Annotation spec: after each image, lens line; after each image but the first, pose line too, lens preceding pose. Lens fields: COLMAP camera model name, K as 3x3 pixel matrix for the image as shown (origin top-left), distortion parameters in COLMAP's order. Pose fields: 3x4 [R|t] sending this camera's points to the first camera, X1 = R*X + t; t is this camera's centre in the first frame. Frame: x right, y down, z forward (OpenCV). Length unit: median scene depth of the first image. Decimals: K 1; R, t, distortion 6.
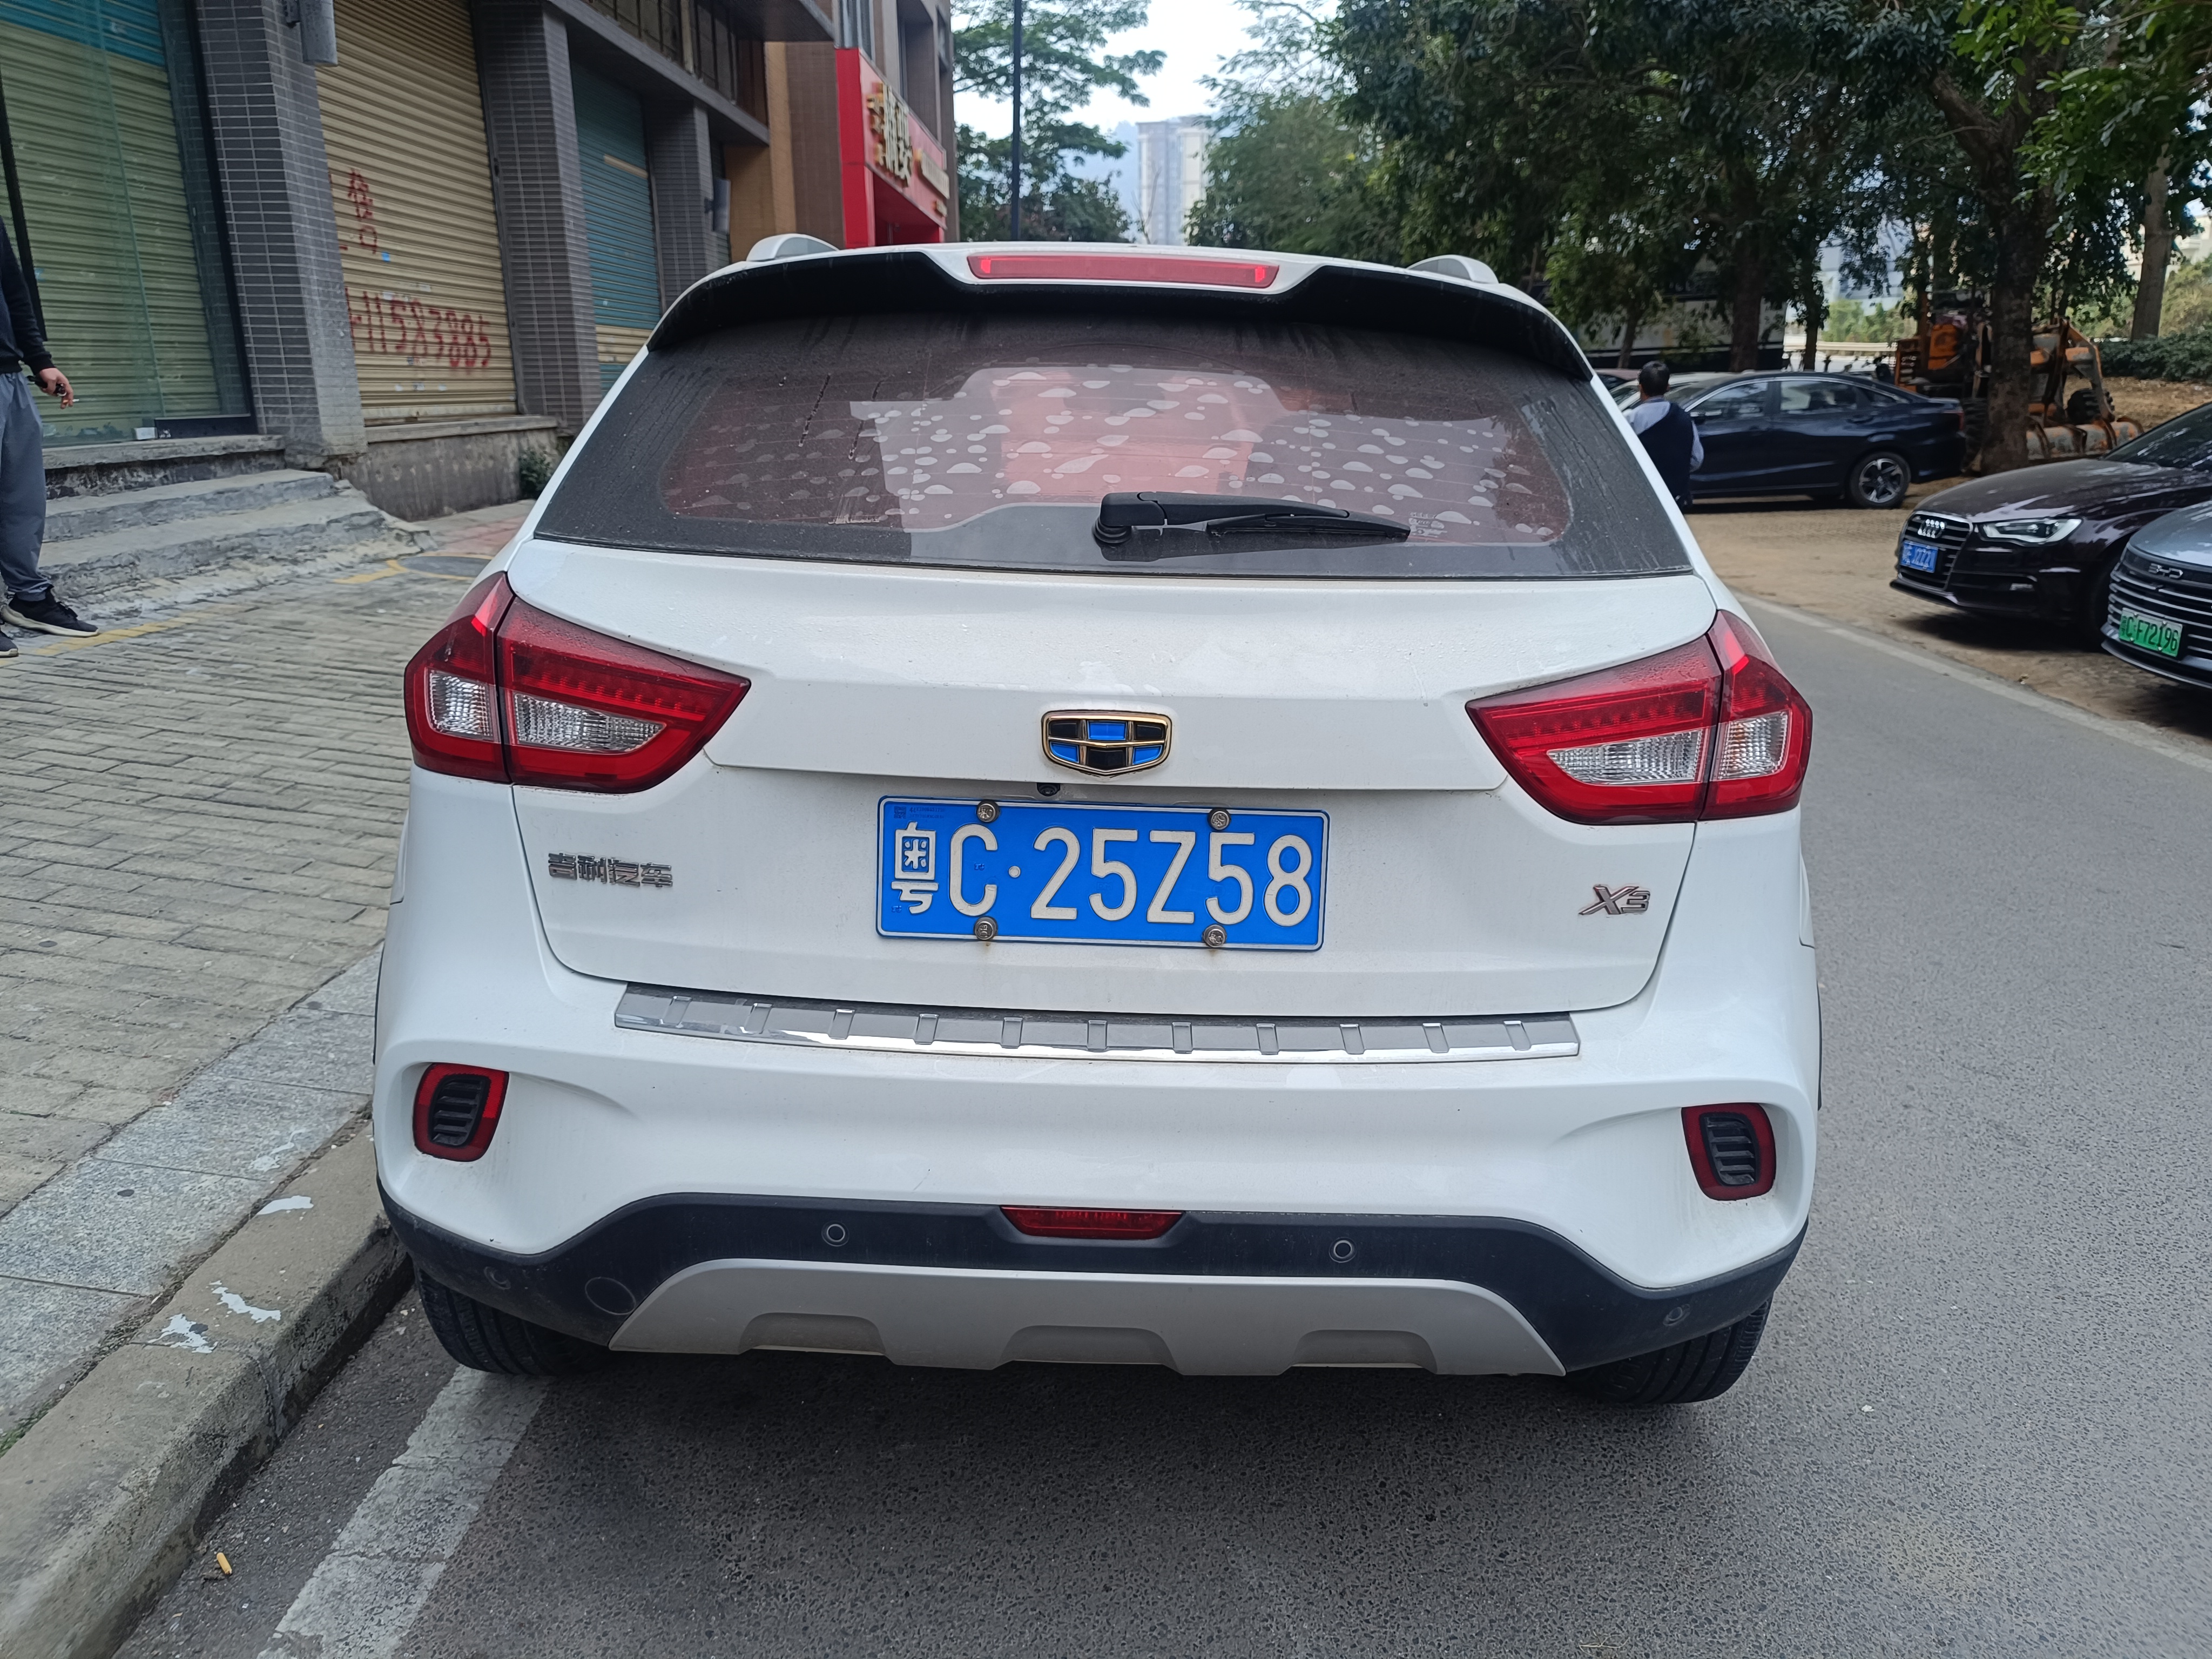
lens RADIAL K [[1544.0, 0, 1104.9], [0, 1544.0, 830.6], [0, 0, 1]] dist [0.026949, -0.033788]
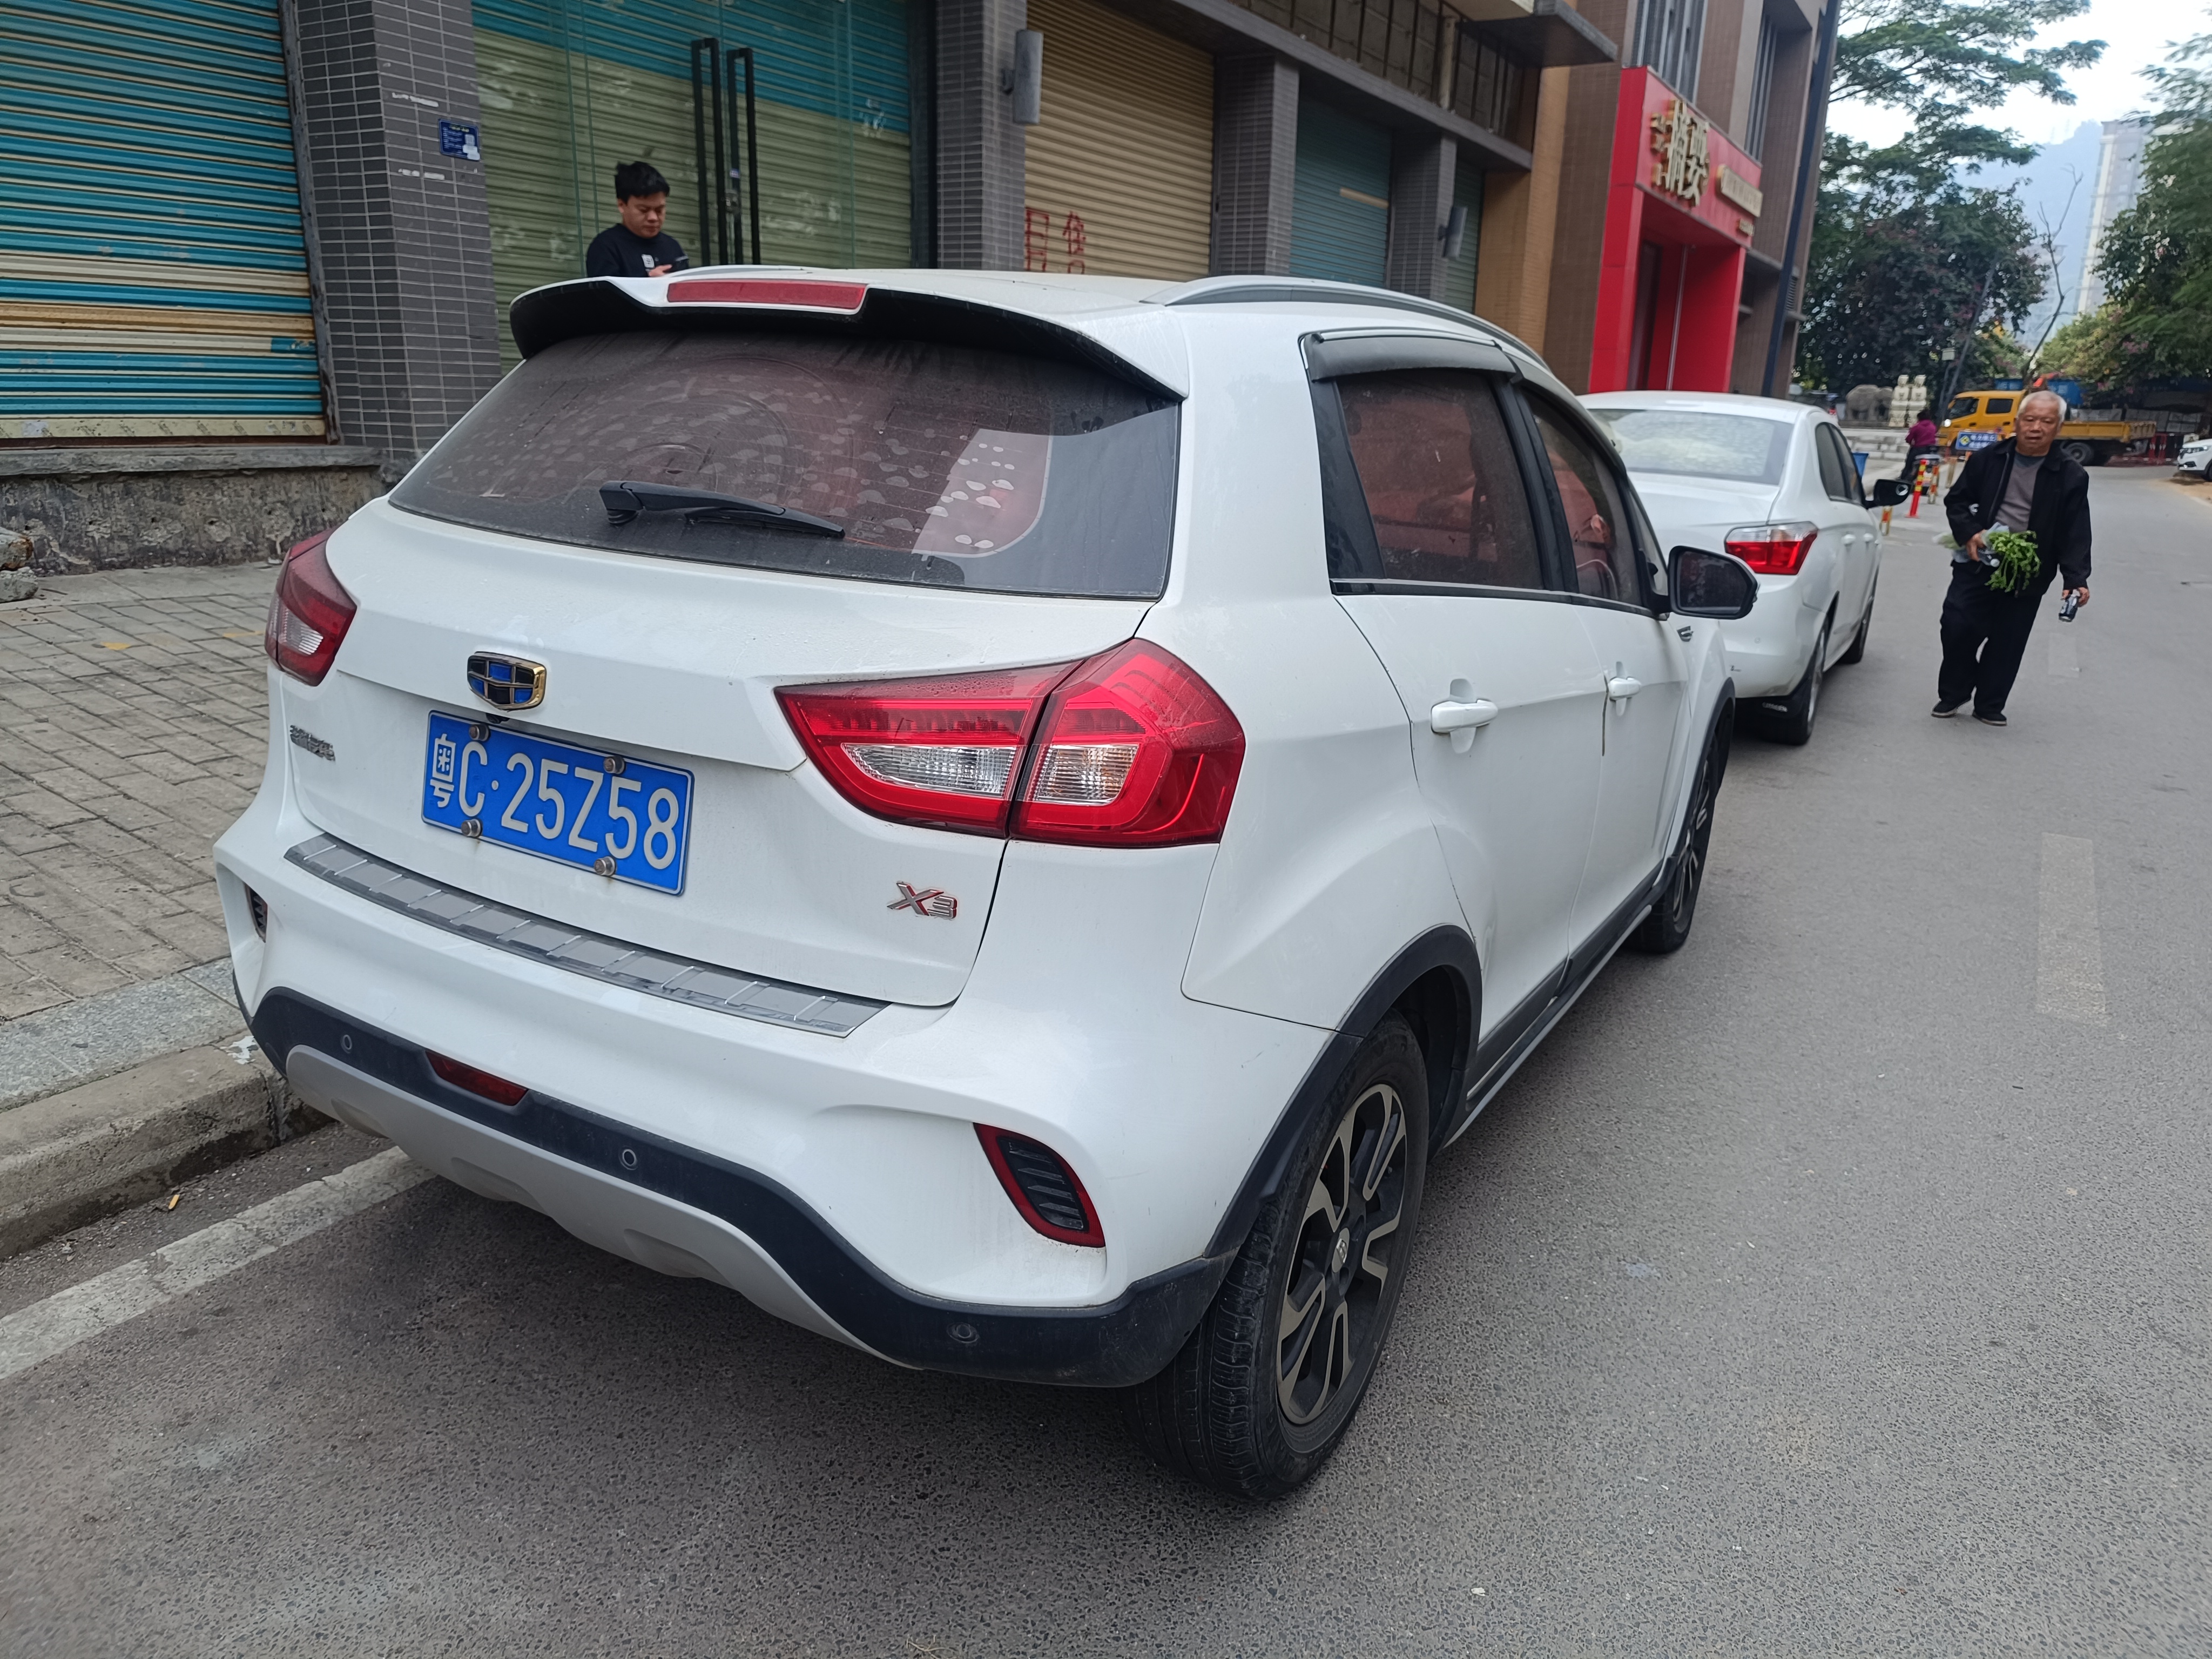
lens RADIAL K [[1544.0, 0, 1099.0], [0, 1544.0, 816.2], [0, 0, 1]] dist [0.026949, -0.033788]
pose [[0.863766, 0.154284, -0.479692, 0.189870], [-0.165167, 0.986068, 0.019740, -0.010451], [0.476055, 0.062178, 0.877215, 0.032499]]
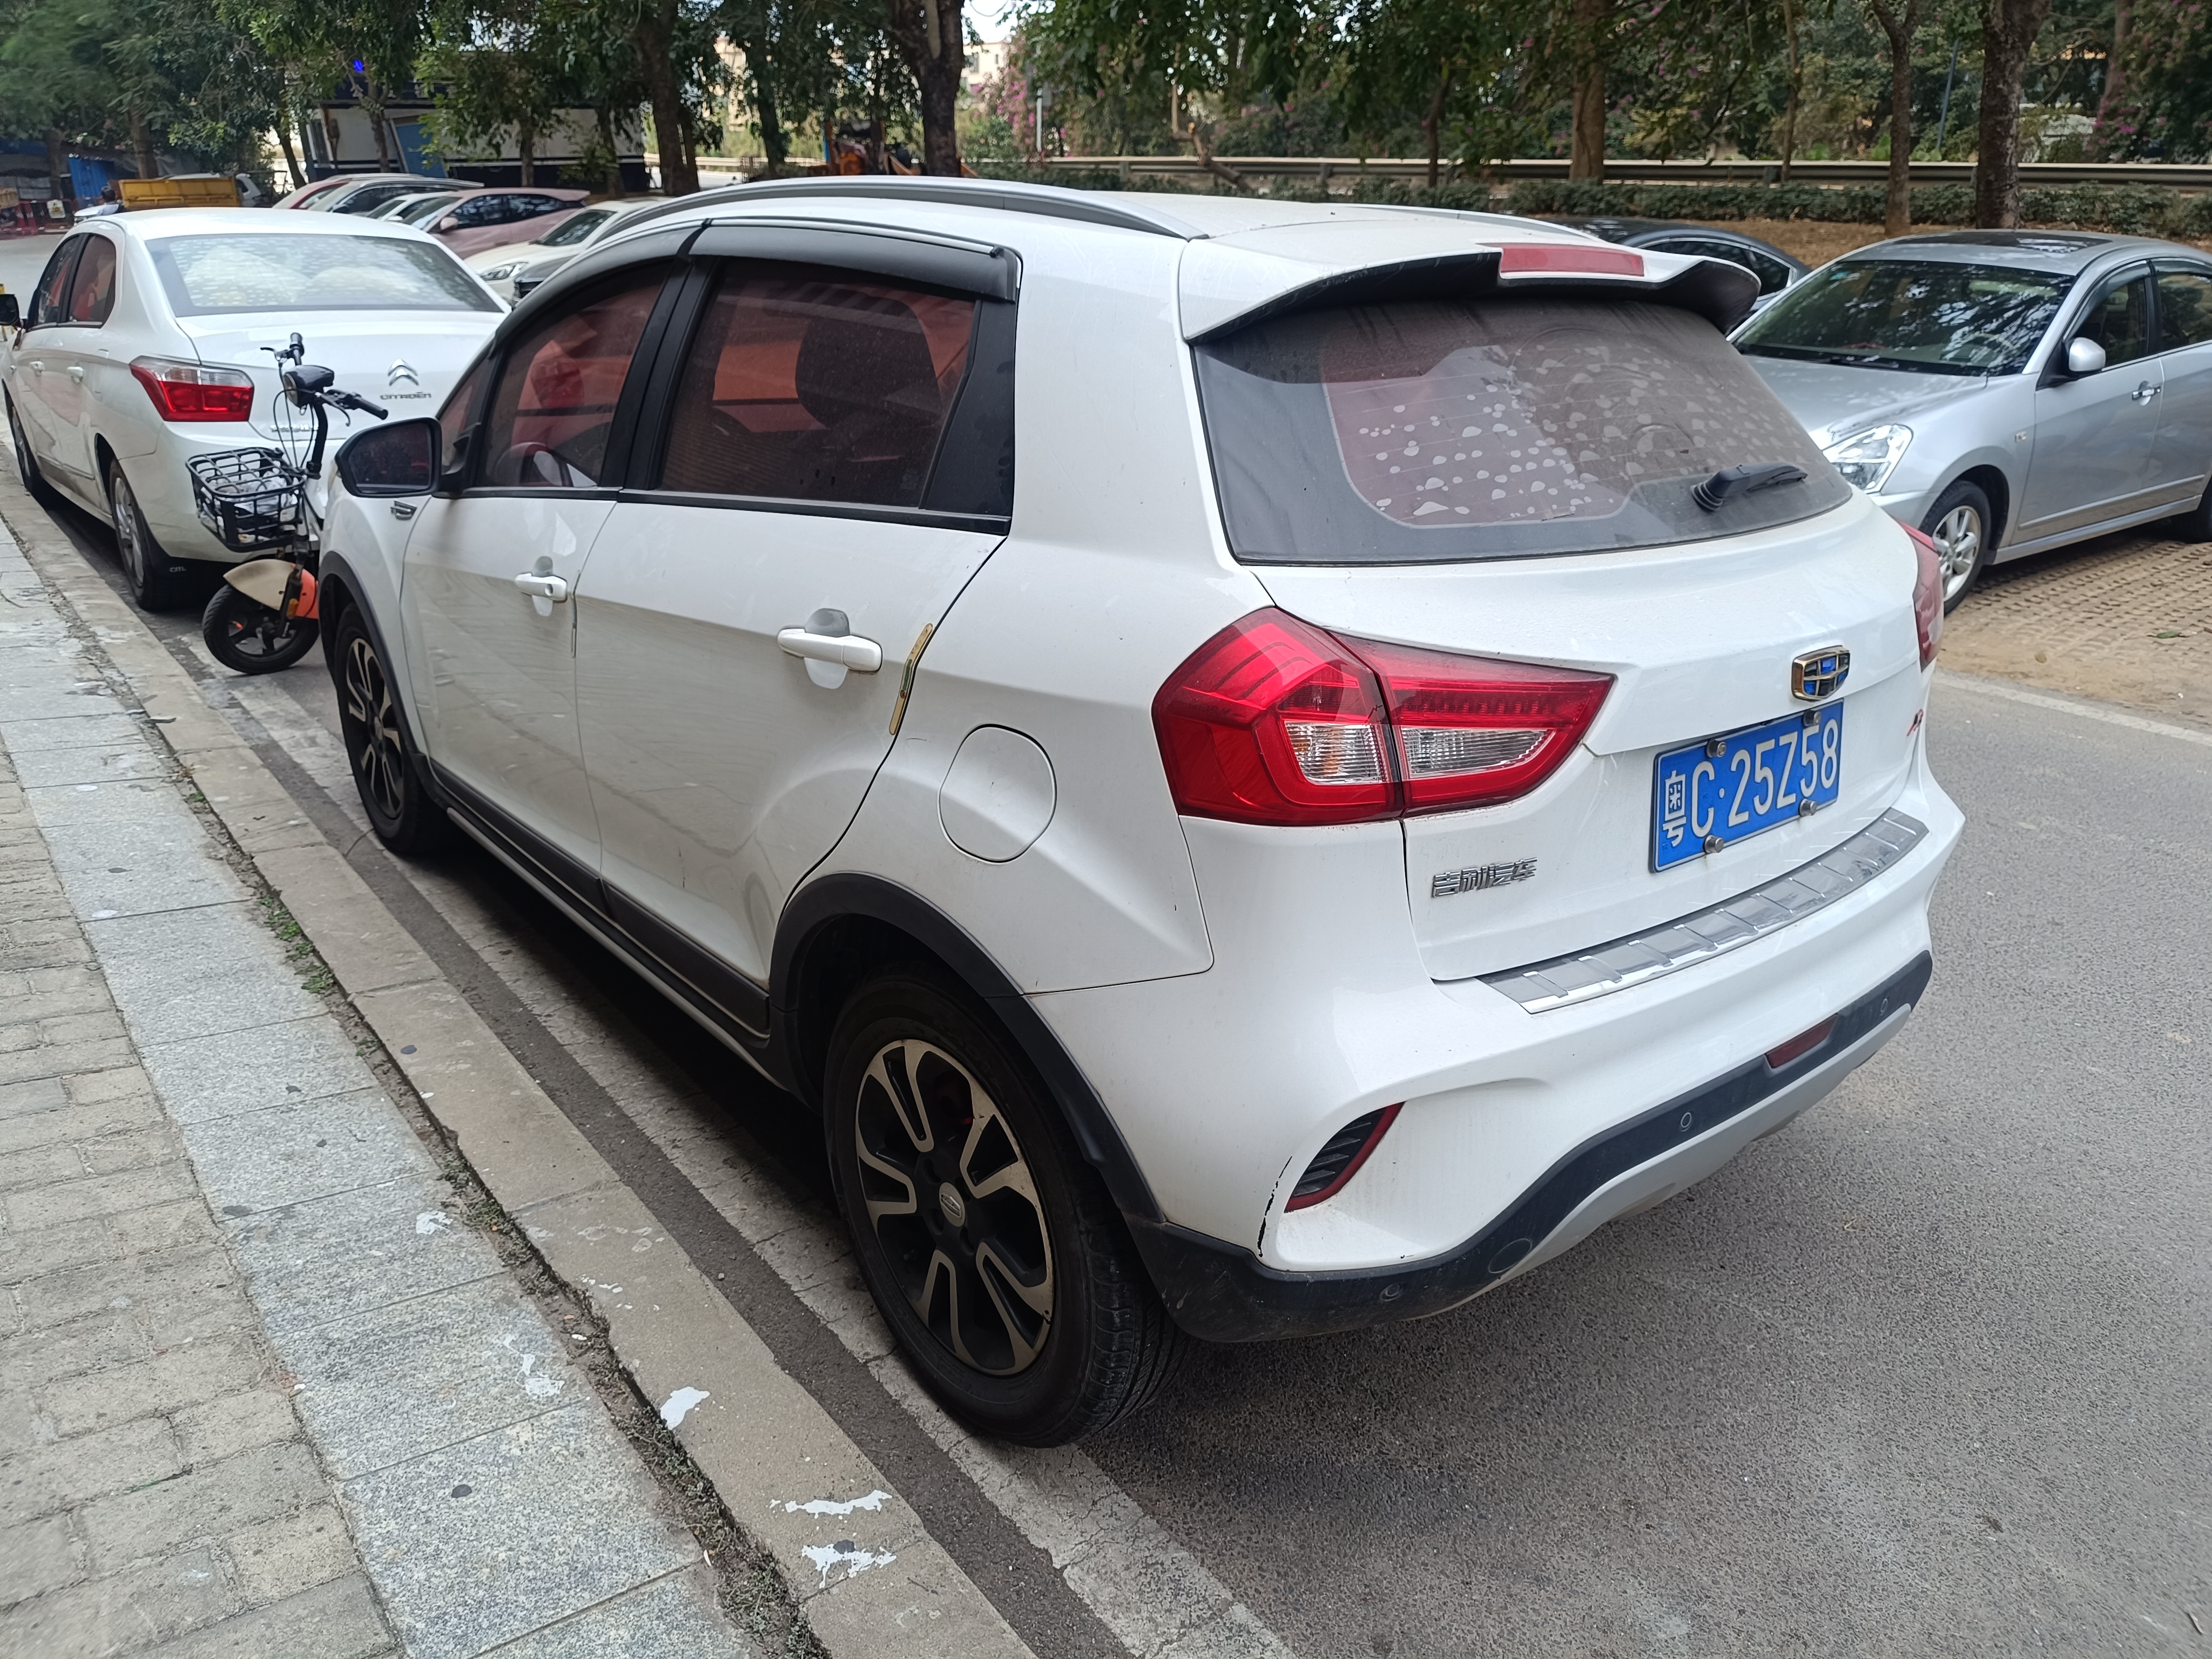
lens RADIAL K [[1544.0, 0, 1097.7], [0, 1544.0, 837.2], [0, 0, 1]] dist [0.026949, -0.033788]
pose [[0.764542, -0.236251, 0.599717, -0.237338], [0.165634, 0.971174, 0.171426, -0.046493], [-0.622930, -0.031729, 0.781634, 0.071377]]
